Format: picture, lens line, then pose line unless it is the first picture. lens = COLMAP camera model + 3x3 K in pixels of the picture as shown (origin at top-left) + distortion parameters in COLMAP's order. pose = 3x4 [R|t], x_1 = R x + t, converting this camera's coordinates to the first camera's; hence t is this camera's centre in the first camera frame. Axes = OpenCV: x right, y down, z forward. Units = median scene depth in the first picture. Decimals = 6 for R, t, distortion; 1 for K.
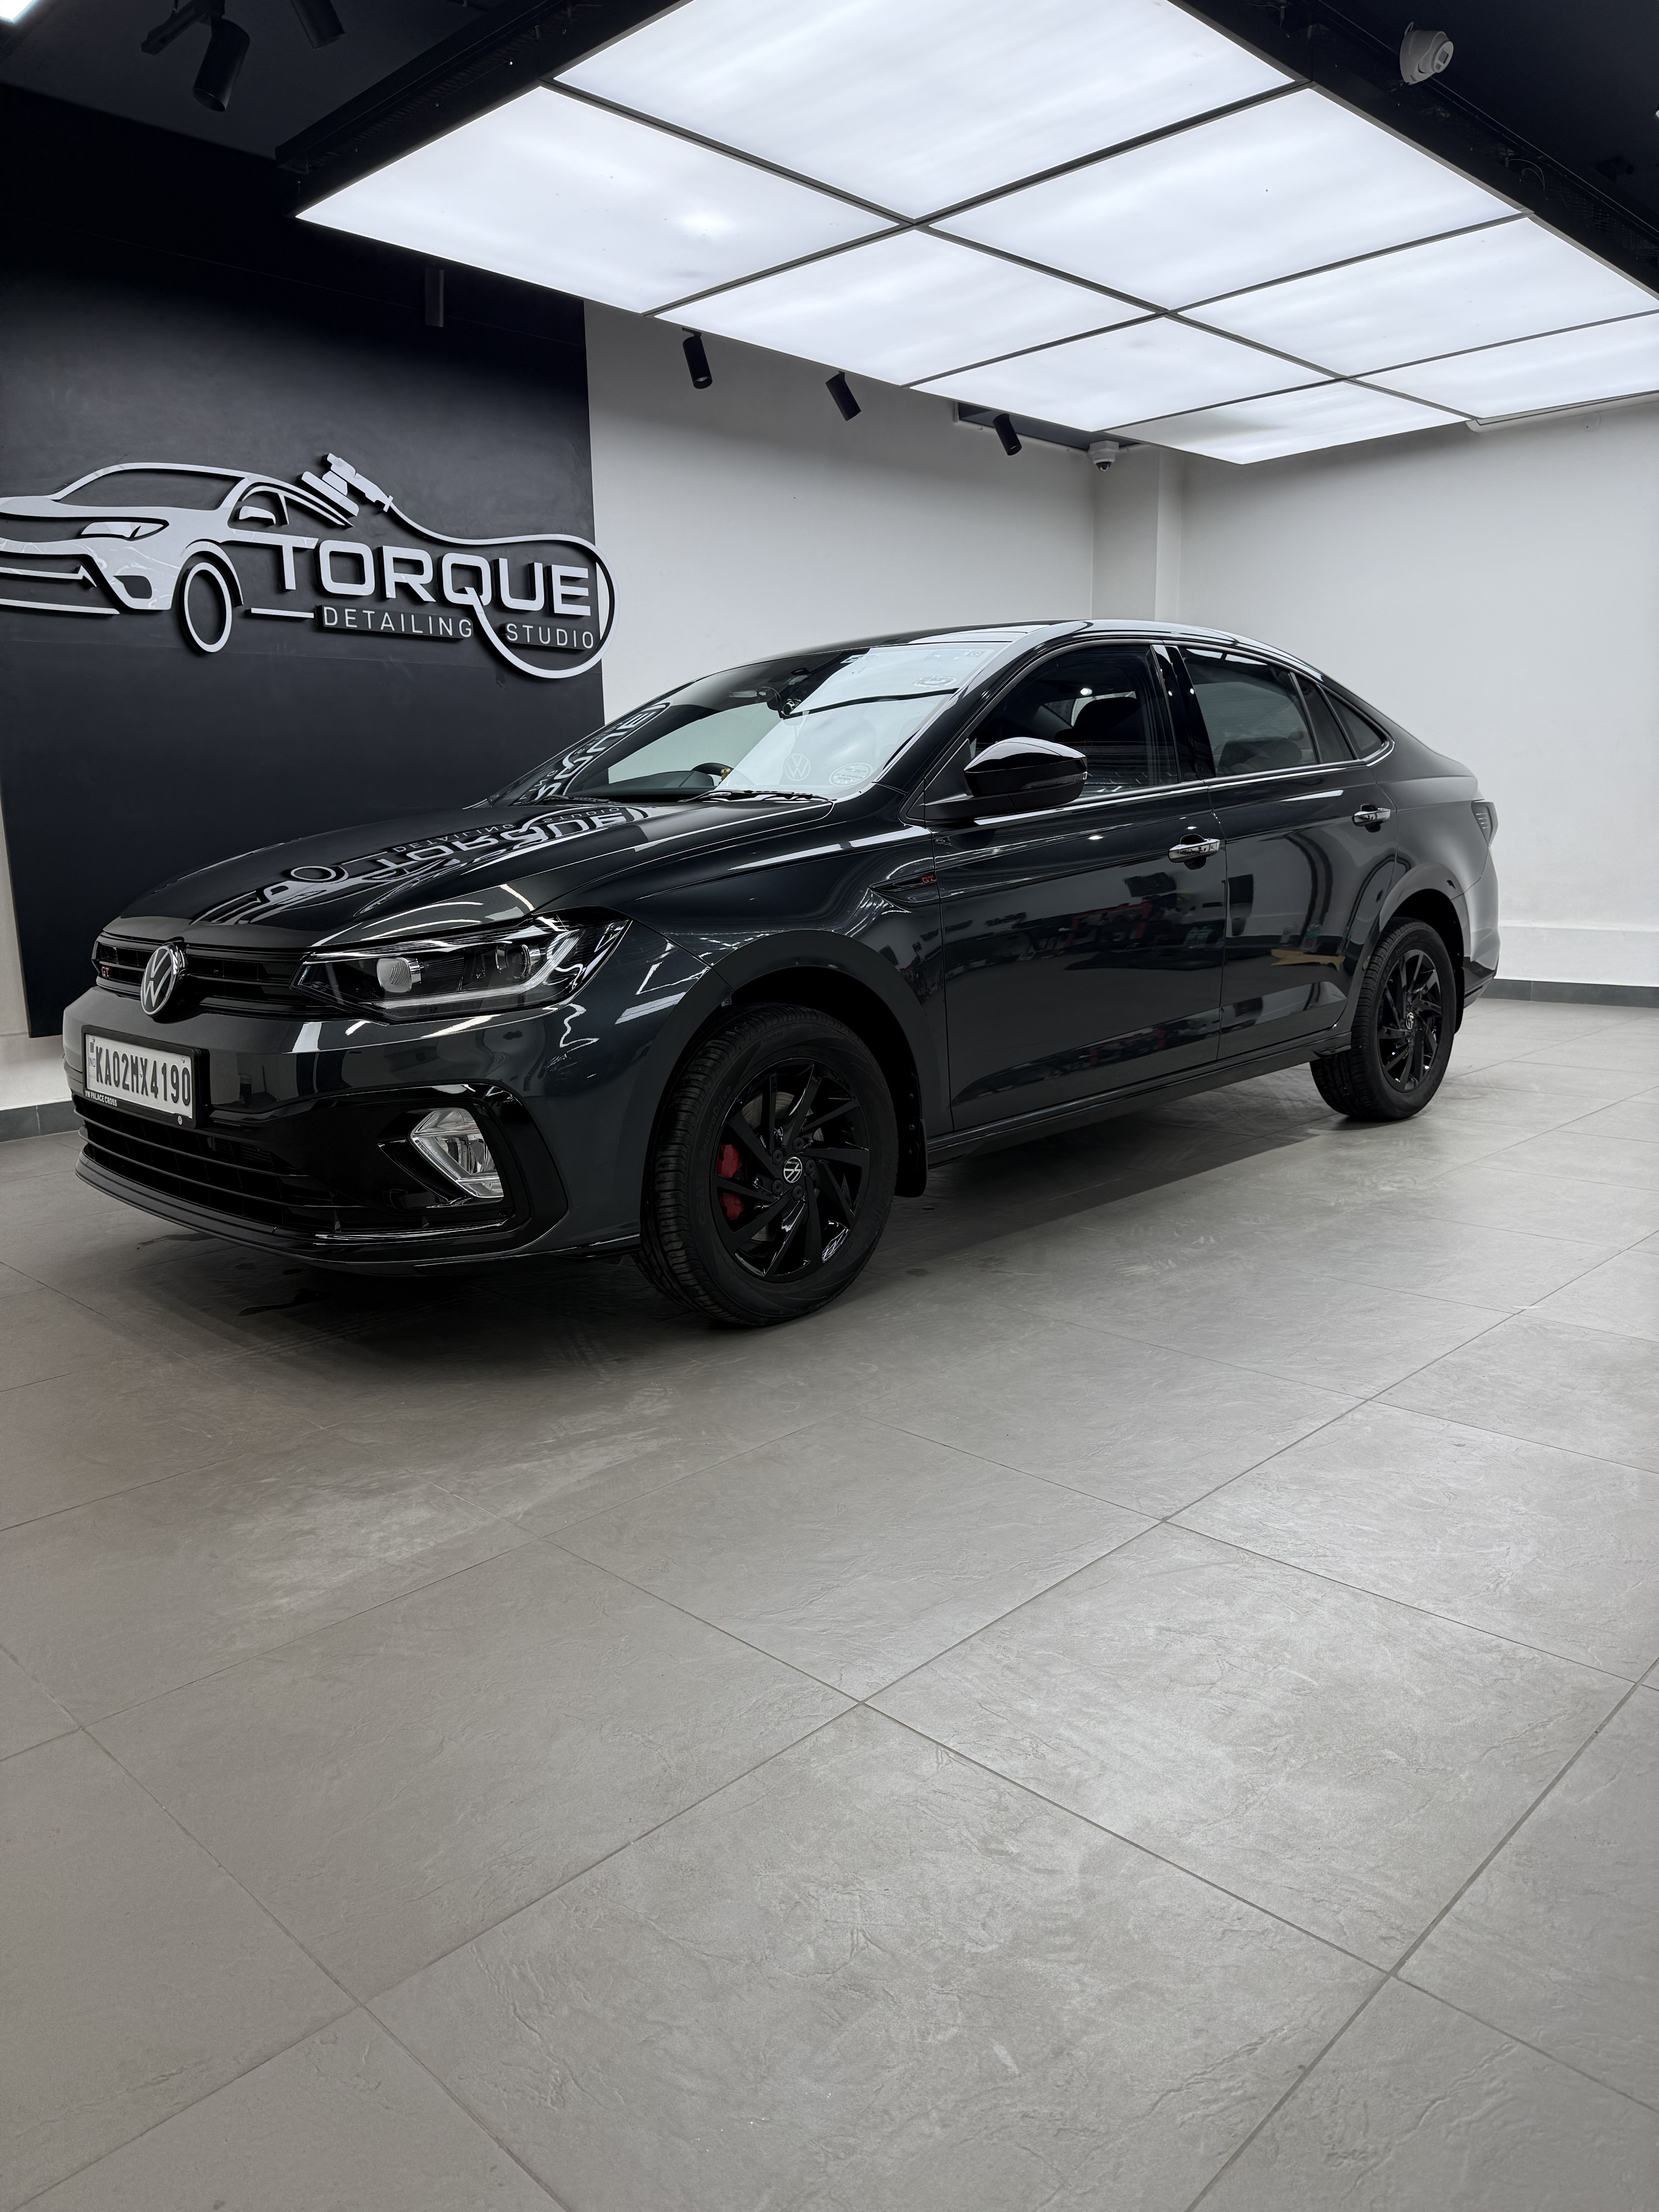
lens RADIAL K [[1594.5, 0, 831.1], [0, 1594.5, 1111.0], [0, 0, 1]] dist [0.042969, -0.077053]
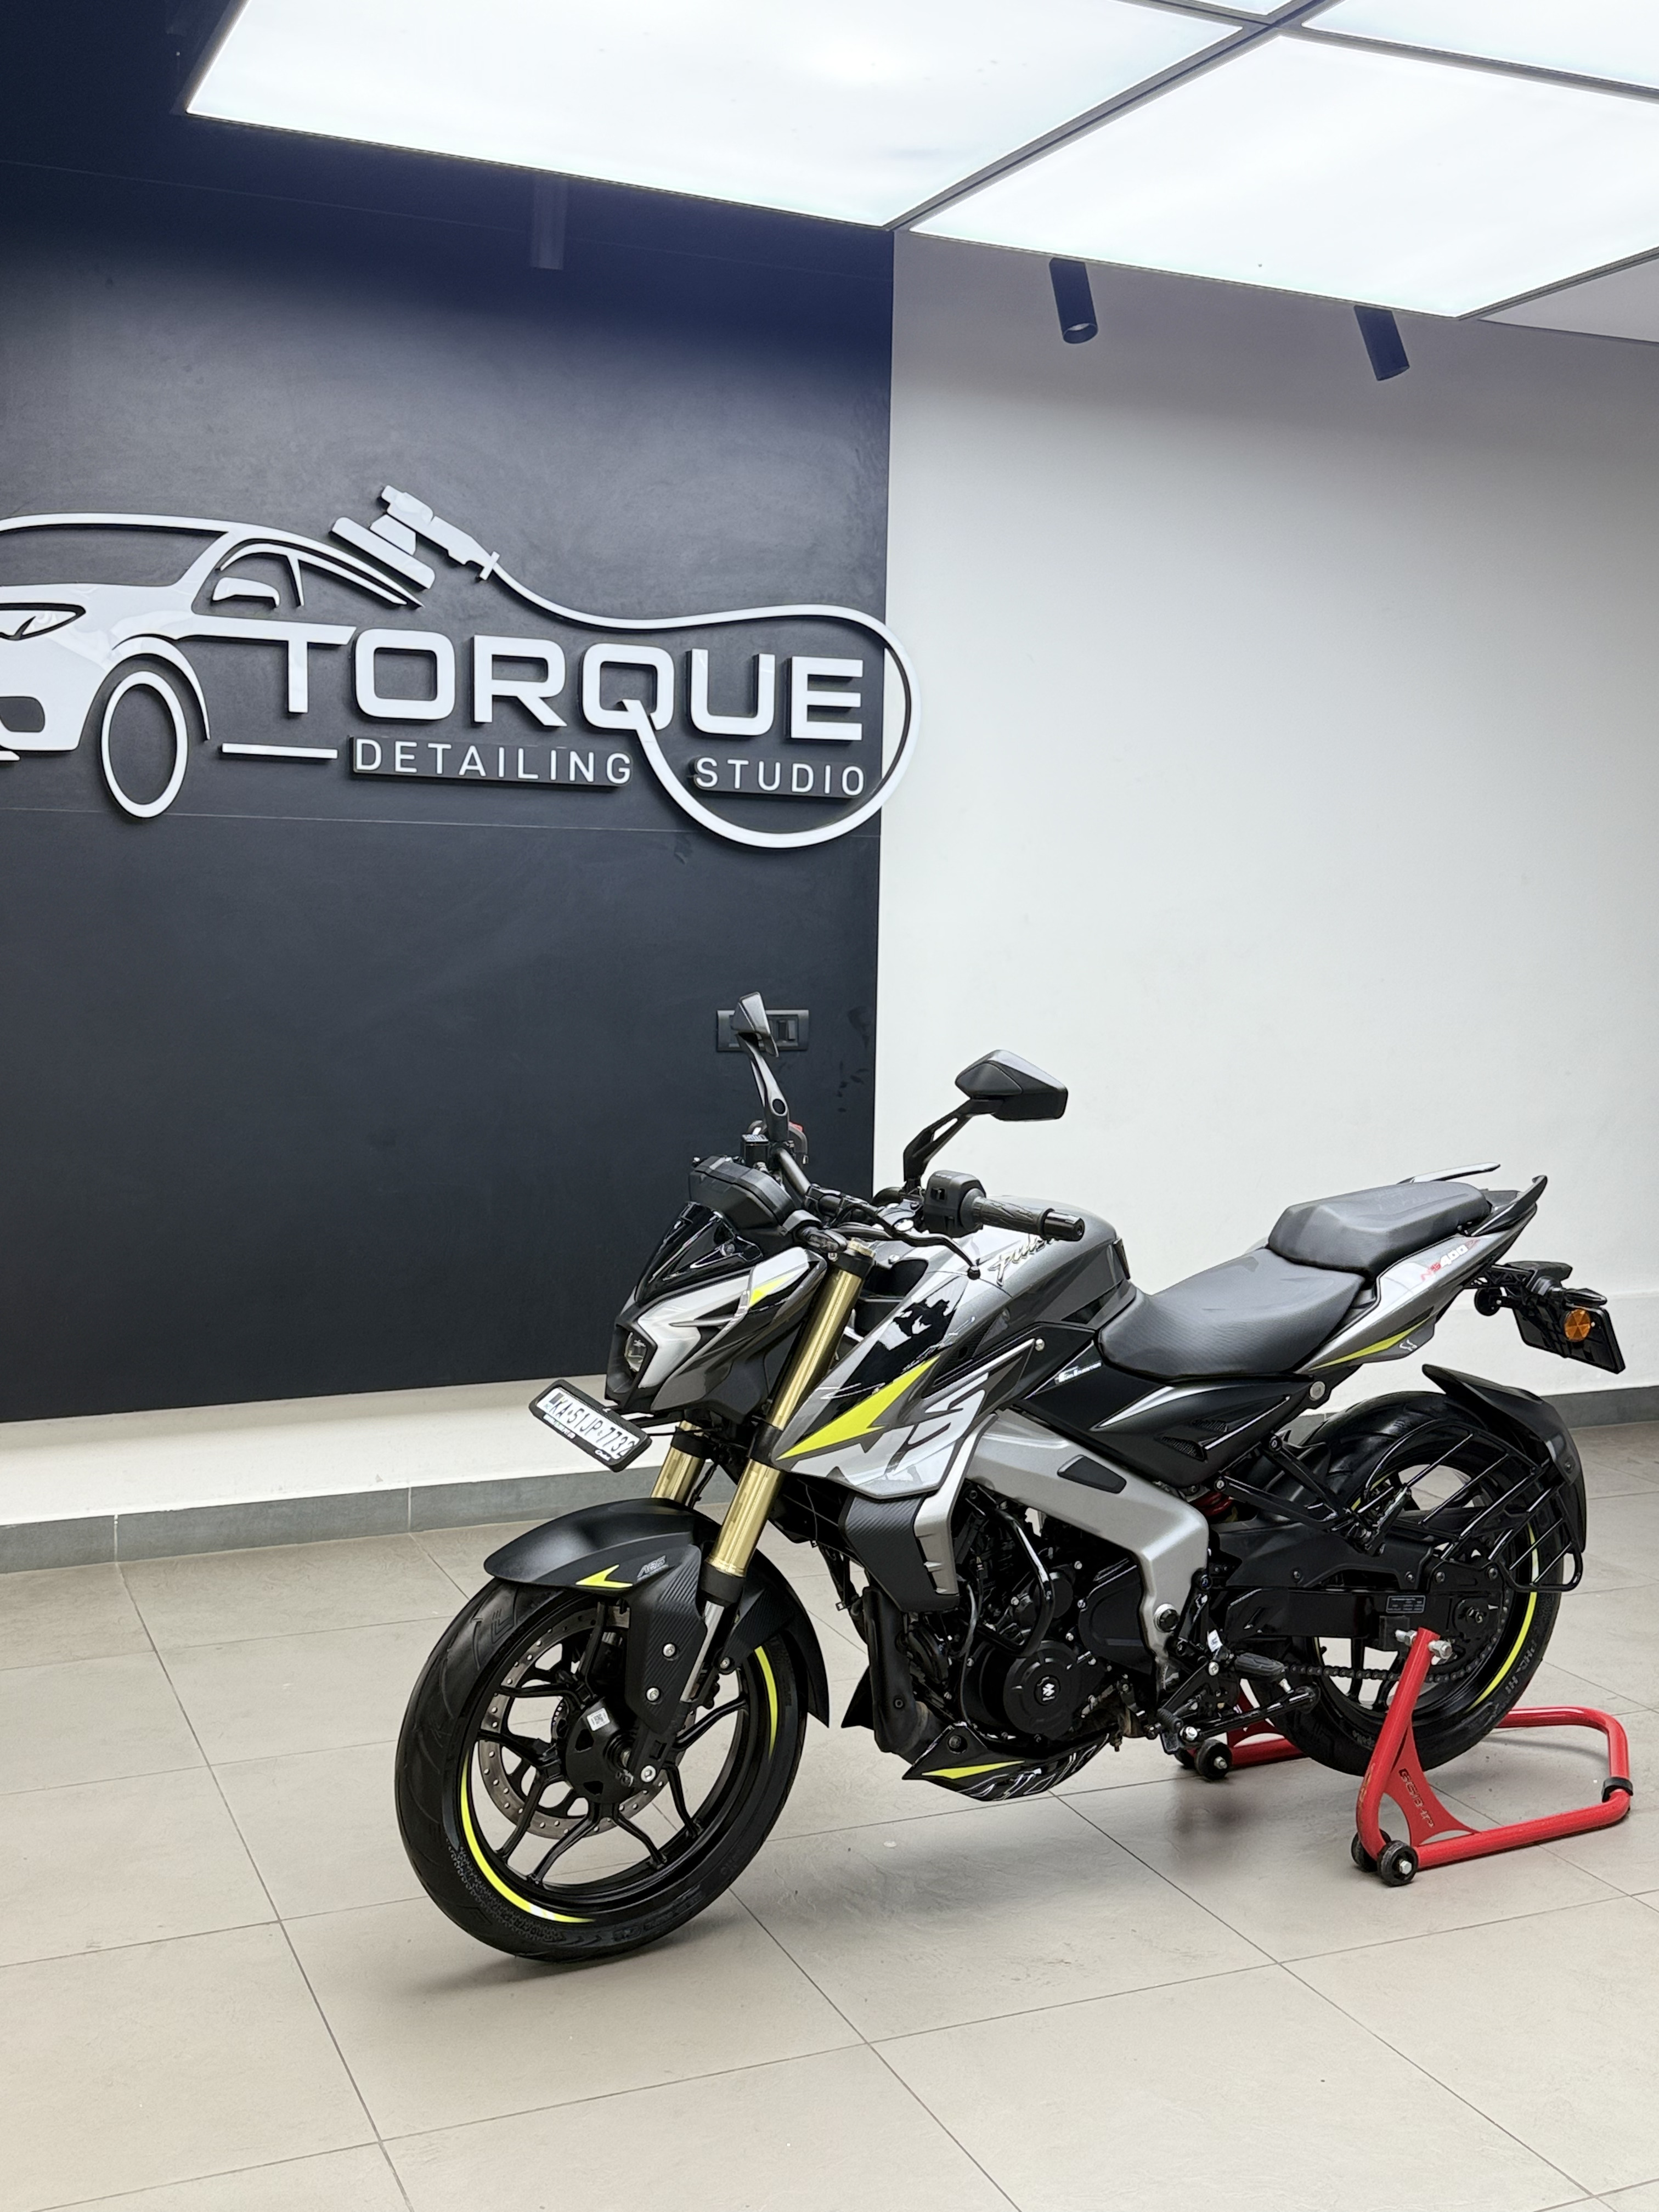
lens RADIAL K [[2298.9, 0, 829.5], [0, 2298.9, 1106.0], [0, 0, 1]] dist [0.108319, 0.001270]
pose [[0.930834, 0.074603, -0.357747, 0.158592], [-0.105335, 0.992166, -0.067172, -0.136607], [0.349933, 0.100209, 0.931400, 0.268321]]
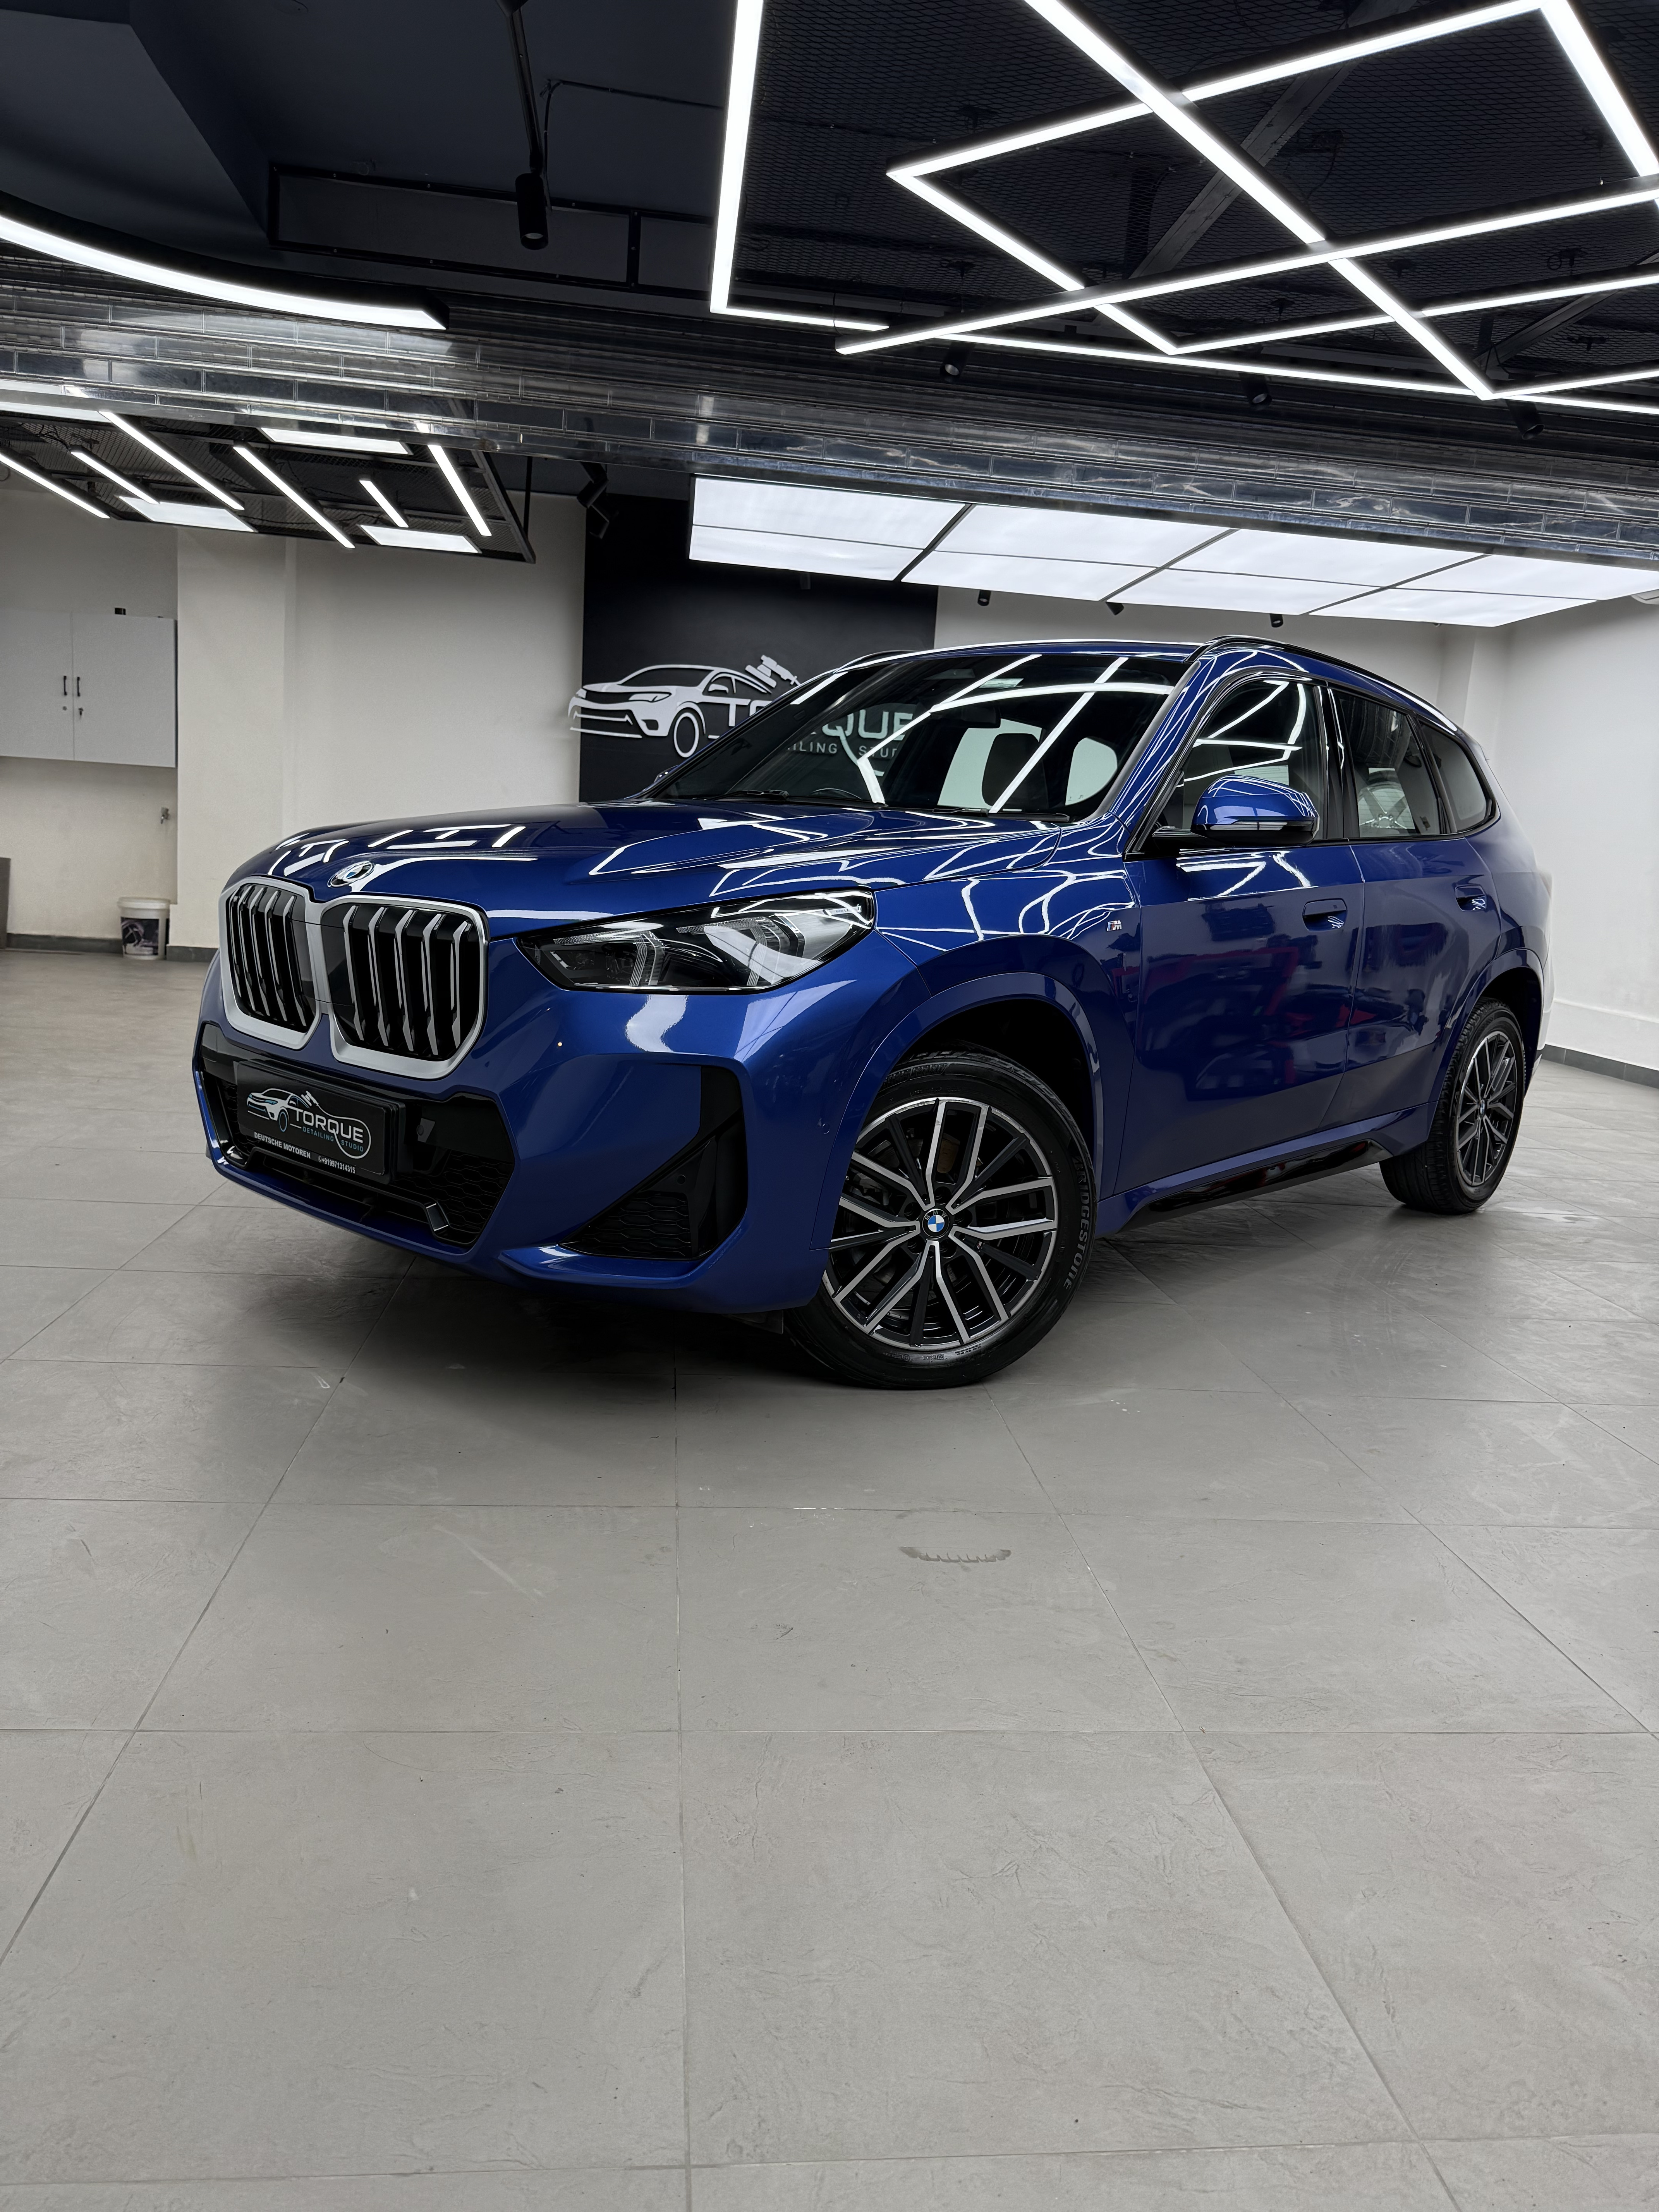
lens RADIAL K [[1542.6, 0, 829.5], [0, 1542.6, 1106.0], [0, 0, 1]] dist [0.105230, -0.131085]
pose [[0.770247, 0.177874, -0.612439, 0.955506], [-0.196737, 0.979753, 0.037124, 0.034504], [0.606642, 0.091894, 0.789646, -0.365550]]
